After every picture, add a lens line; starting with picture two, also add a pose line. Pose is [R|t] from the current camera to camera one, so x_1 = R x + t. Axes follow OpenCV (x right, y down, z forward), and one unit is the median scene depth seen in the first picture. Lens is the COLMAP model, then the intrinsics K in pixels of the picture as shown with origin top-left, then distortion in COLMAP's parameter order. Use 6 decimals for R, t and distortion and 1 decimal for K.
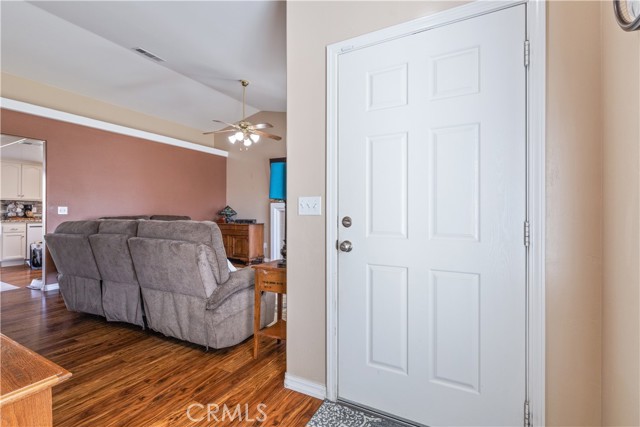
lens RADIAL K [[290.1, 0, 317.4], [0, 290.1, 210.9], [0, 0, 1]] dist [0.000507, 0.000036]
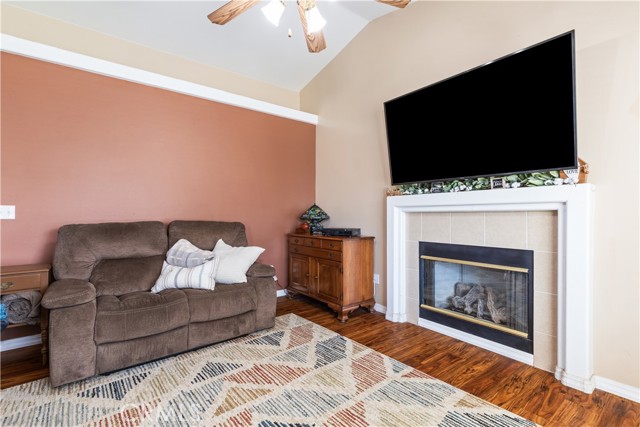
lens RADIAL K [[287.1, 0, 319.8], [0, 287.1, 216.8], [0, 0, 1]] dist [0.001576, 0.000270]
pose [[0.914847, 0.003649, -0.403785, -0.068811], [0.001145, 0.999932, 0.011630, 0.001227], [0.403800, -0.011102, 0.914780, 0.511657]]
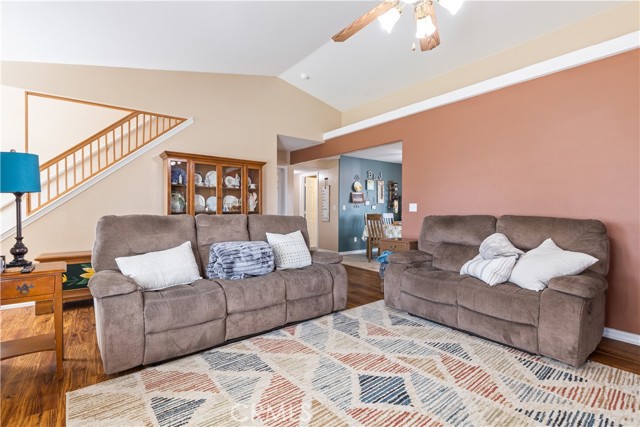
lens RADIAL K [[298.3, 0, 296.9], [0, 298.3, 204.4], [0, 0, 1]] dist [0.002568, 0.000523]
pose [[-0.445164, -0.014317, -0.895335, 0.120656], [0.000446, 0.999869, -0.016210, 0.002980], [0.895449, -0.007615, -0.445099, 0.759742]]
